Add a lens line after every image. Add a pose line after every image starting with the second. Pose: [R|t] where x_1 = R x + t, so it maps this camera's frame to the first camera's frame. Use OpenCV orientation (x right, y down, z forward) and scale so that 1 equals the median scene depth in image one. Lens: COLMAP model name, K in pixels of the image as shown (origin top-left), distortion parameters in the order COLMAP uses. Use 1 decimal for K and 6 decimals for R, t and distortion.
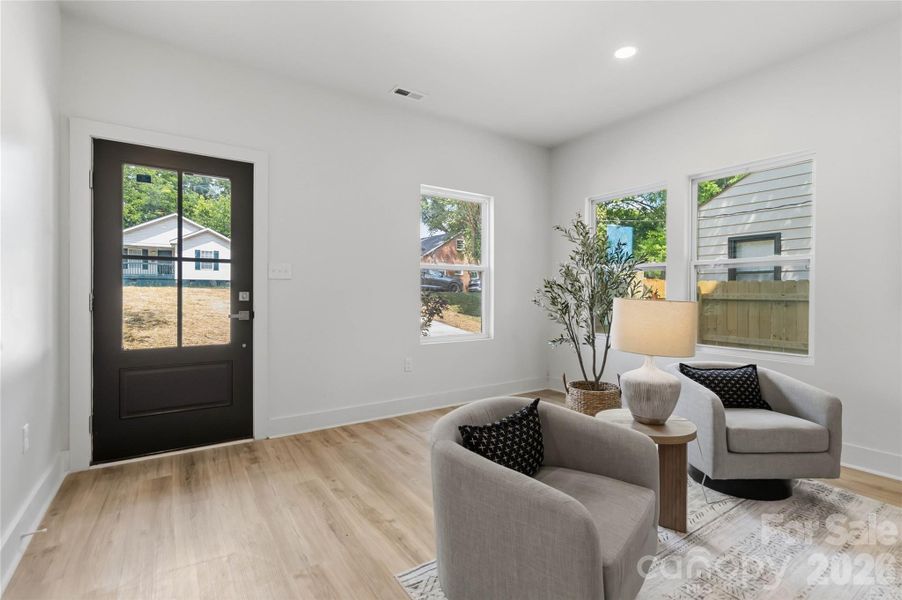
lens RADIAL K [[421.1, 0, 454.4], [0, 421.1, 293.1], [0, 0, 1]] dist [0.000120, 0.000185]
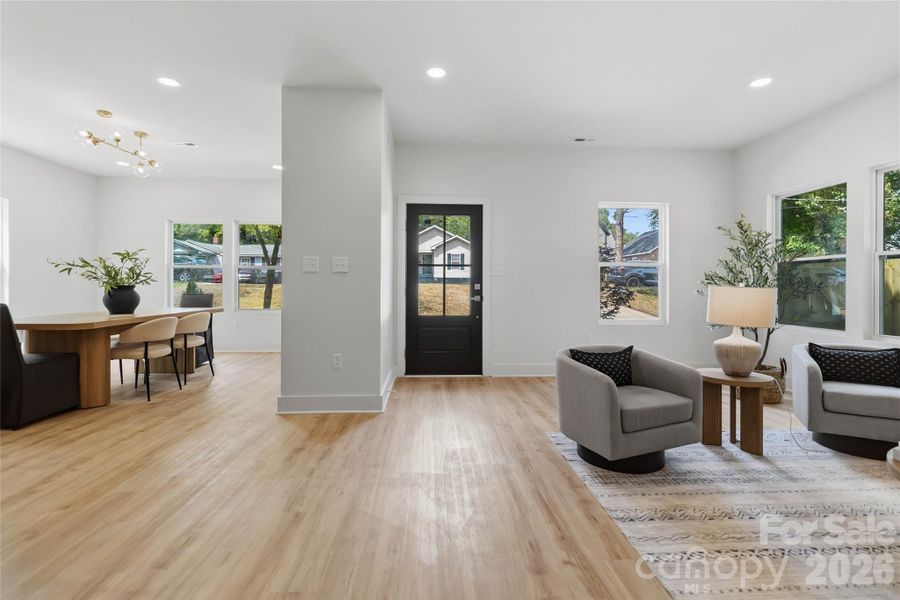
lens RADIAL K [[415.0, 0, 452.2], [0, 415.0, 287.7], [0, 0, 1]] dist [-0.000242, 0.000594]
pose [[0.858148, -0.000279, -0.513402, 0.235938], [-0.001708, 0.999993, -0.003398, 0.016476], [0.513399, 0.003793, 0.858141, -0.418454]]
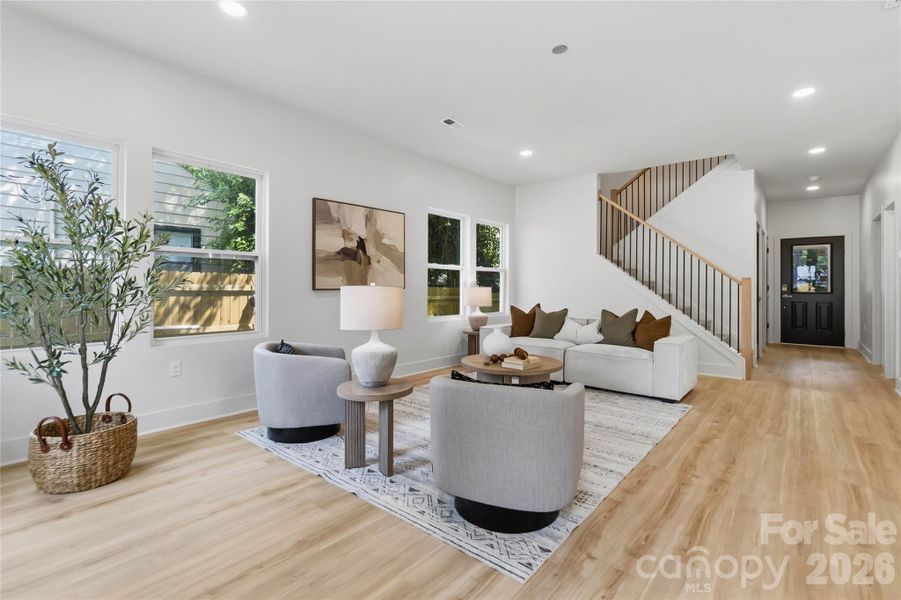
lens RADIAL K [[415.4, 0, 452.7], [0, 415.4, 287.7], [0, 0, 1]] dist [-0.000242, 0.000594]
pose [[-0.276926, -0.007890, 0.960859, -0.507278], [-0.001373, 0.999969, 0.007815, 0.005616], [-0.960890, 0.000845, -0.276928, 0.731356]]
